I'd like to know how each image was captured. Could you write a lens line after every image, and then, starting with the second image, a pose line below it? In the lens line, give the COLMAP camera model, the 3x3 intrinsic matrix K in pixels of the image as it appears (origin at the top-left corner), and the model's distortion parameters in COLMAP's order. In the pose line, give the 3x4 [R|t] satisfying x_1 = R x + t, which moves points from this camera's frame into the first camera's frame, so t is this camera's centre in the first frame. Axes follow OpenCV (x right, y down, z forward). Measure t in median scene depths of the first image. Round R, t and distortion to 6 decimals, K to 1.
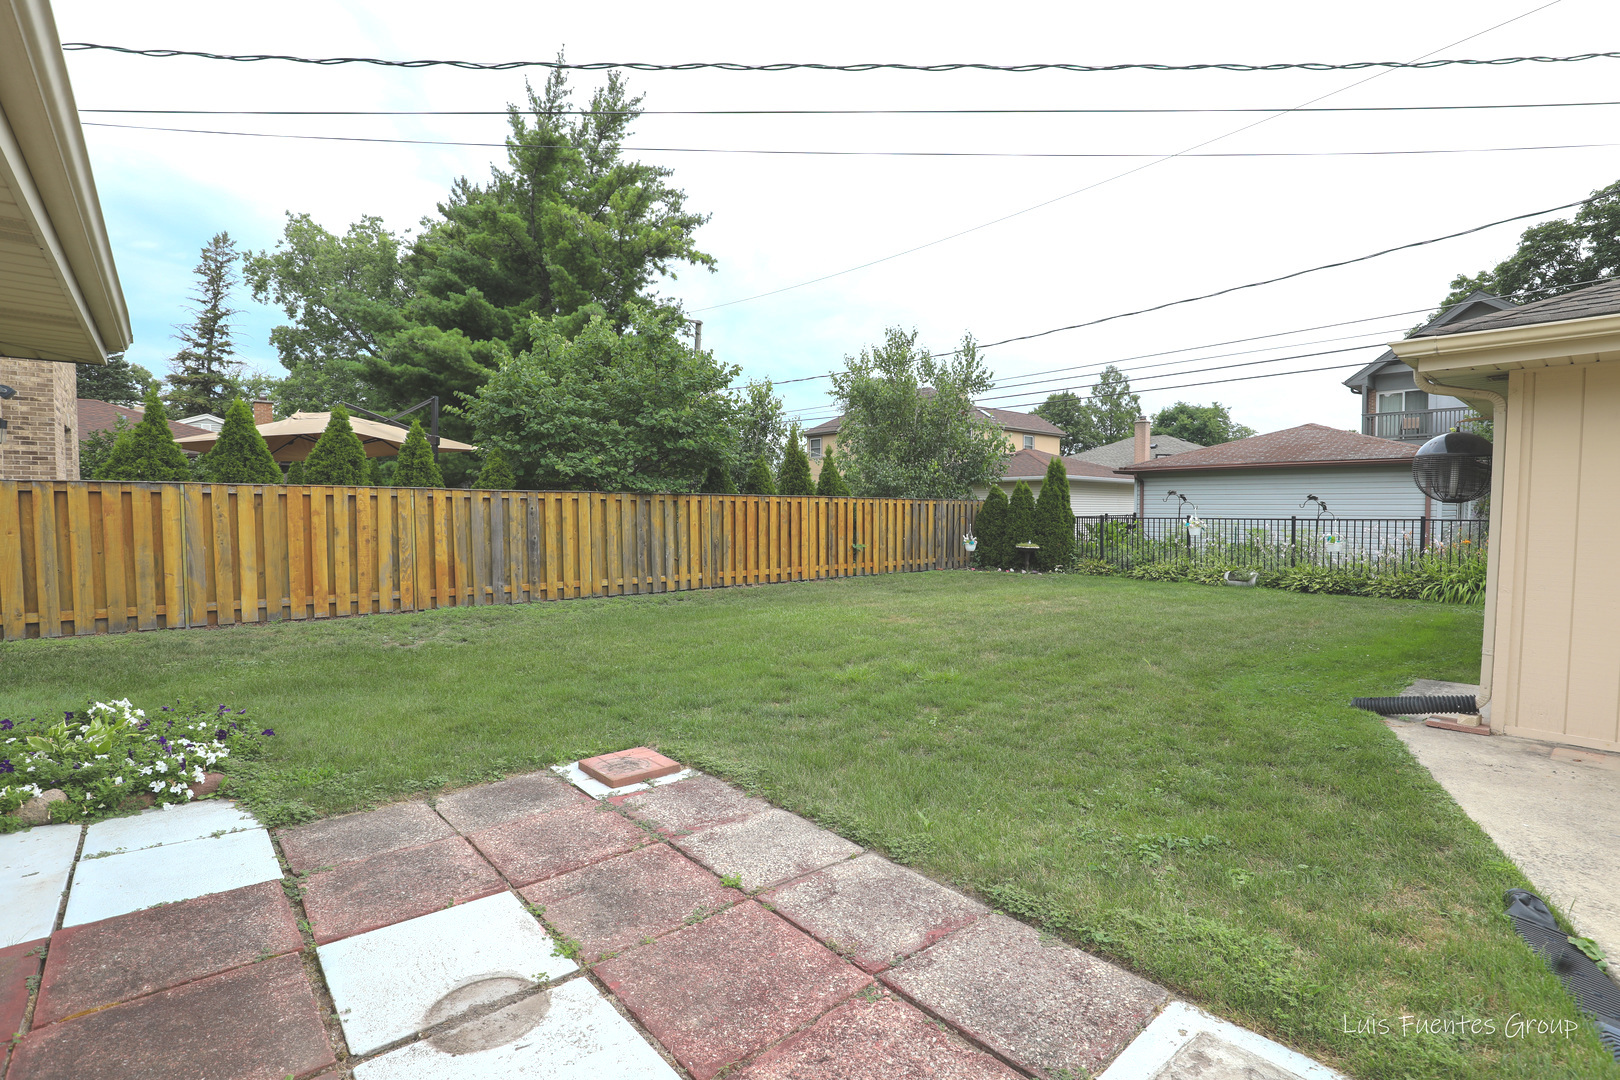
lens RADIAL K [[739.5, 0, 810.0], [0, 739.5, 540.0], [0, 0, 1]] dist [-0.042025, 0.009983]
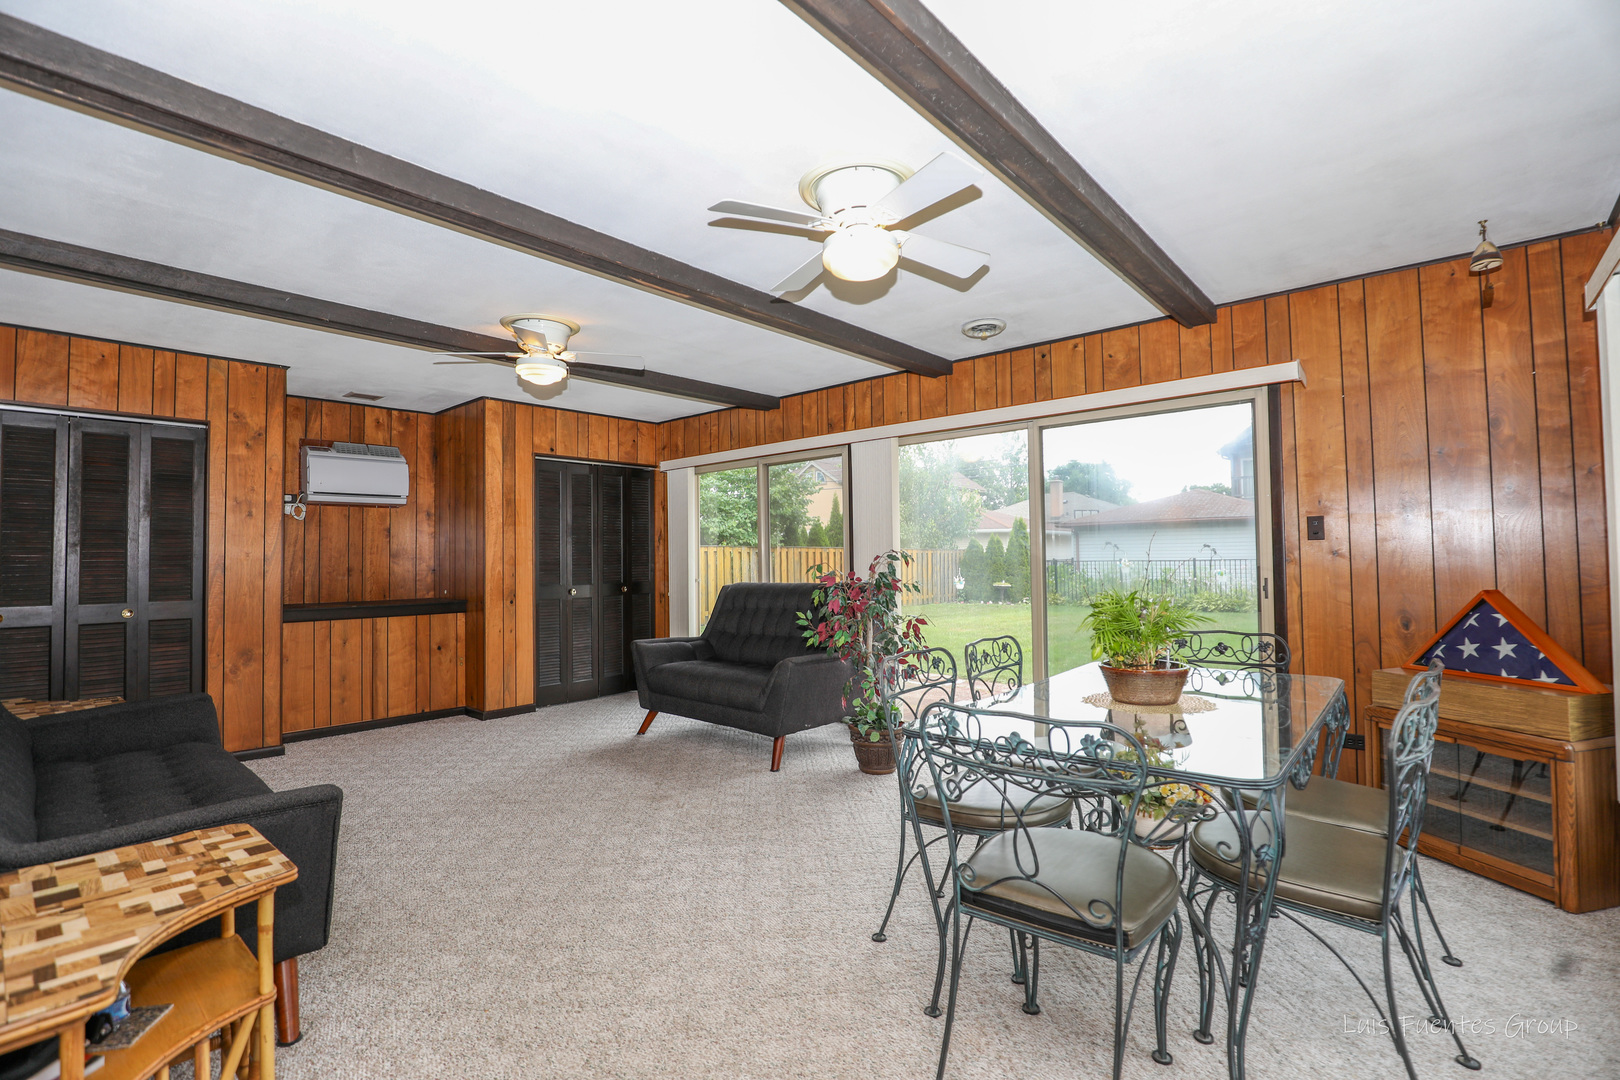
lens RADIAL K [[742.7, 0, 809.4], [0, 742.7, 532.8], [0, 0, 1]] dist [-0.041976, 0.010649]
pose [[0.991099, -0.006919, 0.132947, -0.283440], [0.017077, 0.997006, -0.075420, 0.013900], [-0.132027, 0.077019, 0.988249, -0.338107]]
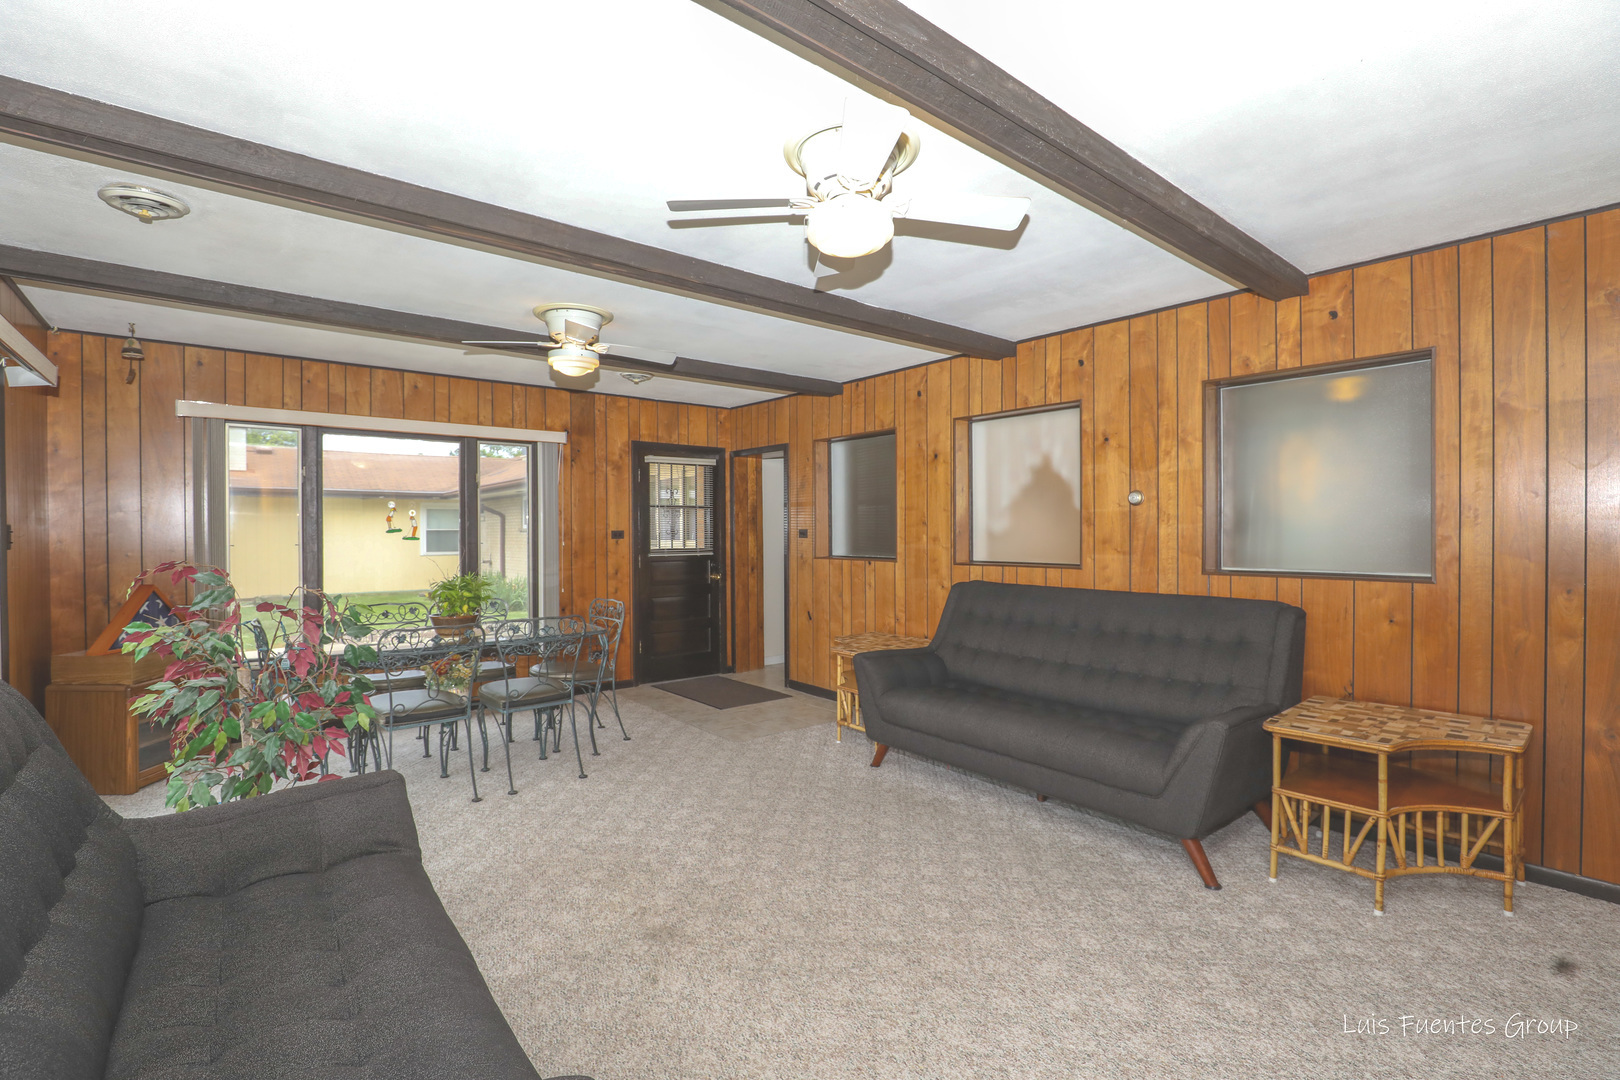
lens RADIAL K [[734.8, 0, 797.3], [0, 734.8, 538.8], [0, 0, 1]] dist [-0.037361, -0.000036]
pose [[-0.999177, 0.002315, 0.040501, -0.348125], [0.004423, 0.998635, 0.052048, -0.017080], [-0.040326, 0.052184, -0.997823, 0.158601]]
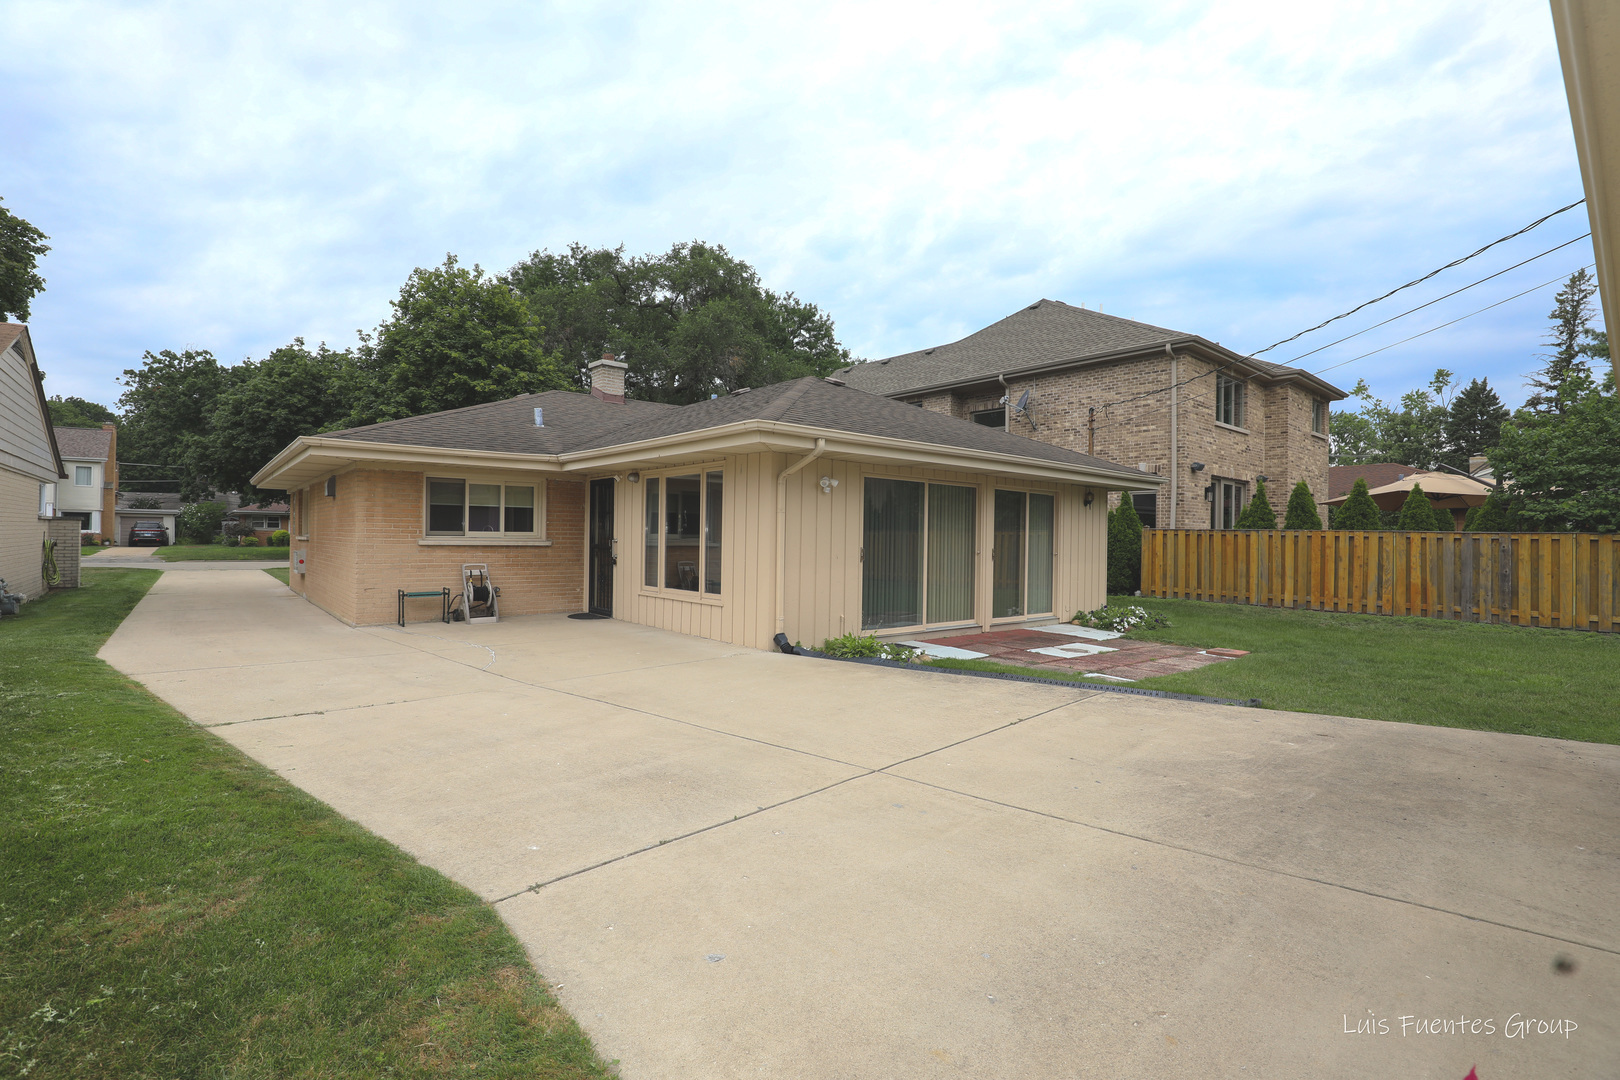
lens RADIAL K [[739.5, 0, 810.0], [0, 739.5, 540.0], [0, 0, 1]] dist [-0.042025, 0.009983]
pose [[-0.019044, 0.003587, -0.999812, 0.686415], [-0.055620, 0.998441, 0.004642, 0.003197], [0.998270, 0.055698, -0.018814, -0.102255]]
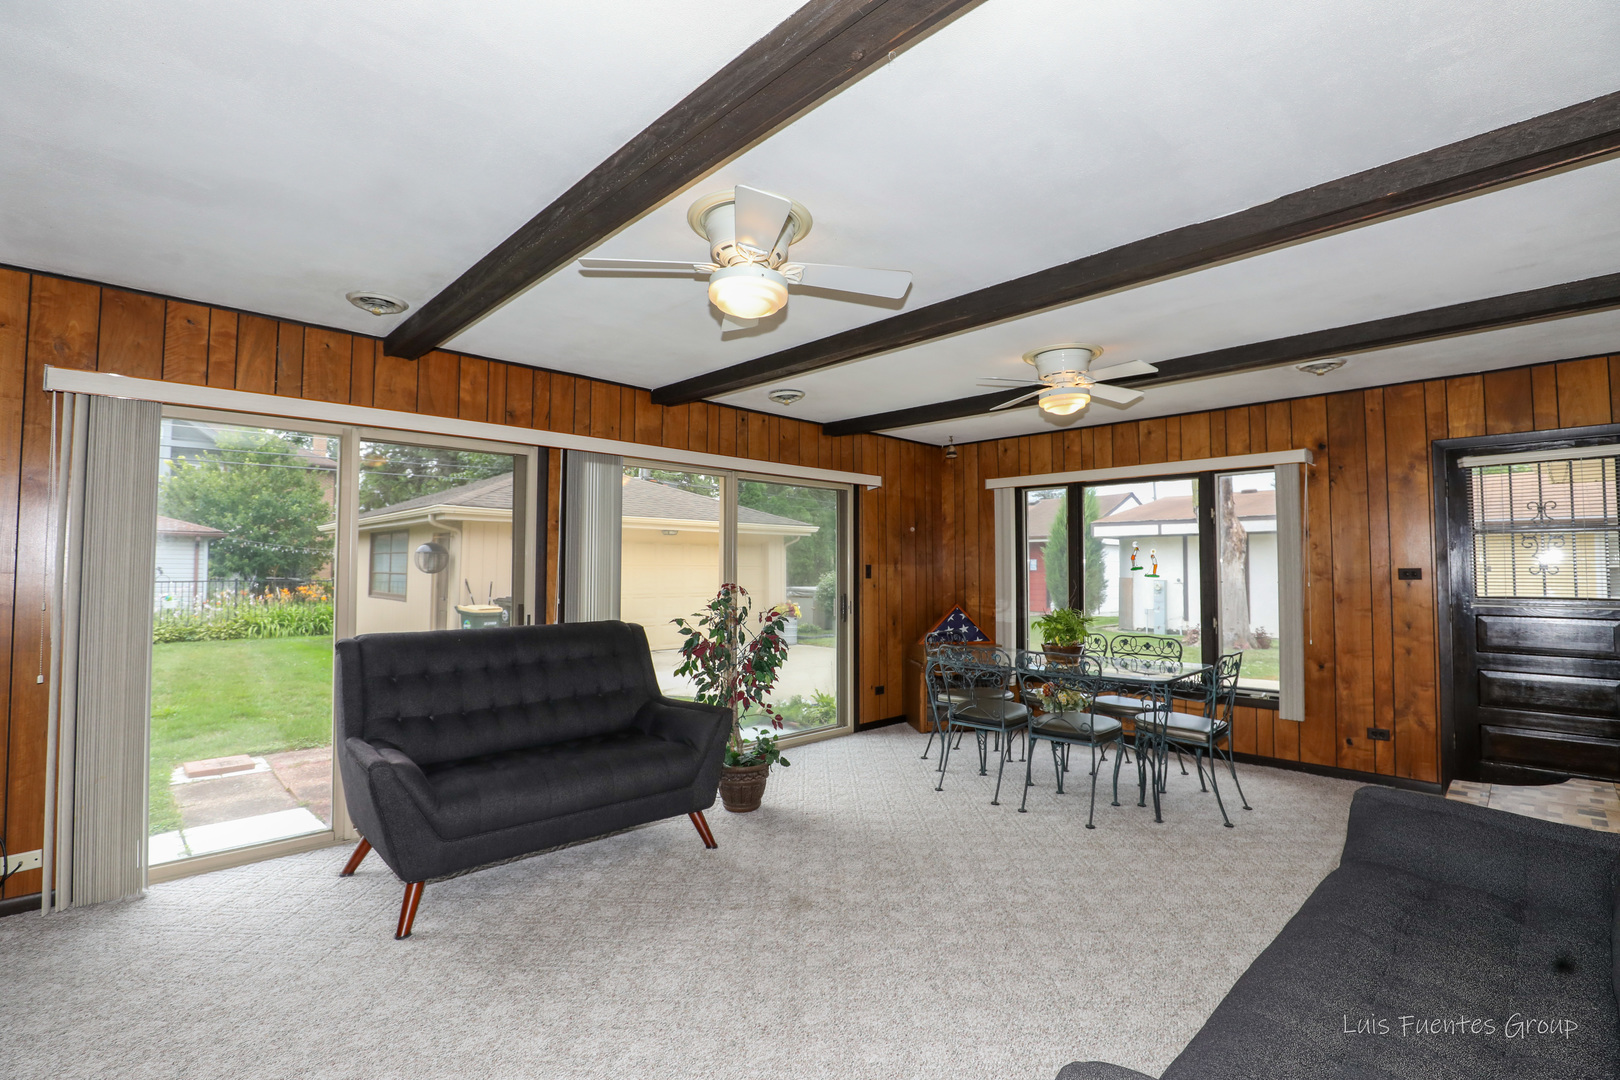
lens RADIAL K [[734.7, 0, 811.7], [0, 734.7, 540.9], [0, 0, 1]] dist [-0.045196, 0.010427]
pose [[-0.051534, 0.039531, 0.997889, -0.540610], [0.039364, 0.998520, -0.037523, -0.009179], [-0.997895, 0.037347, -0.053014, -0.022573]]
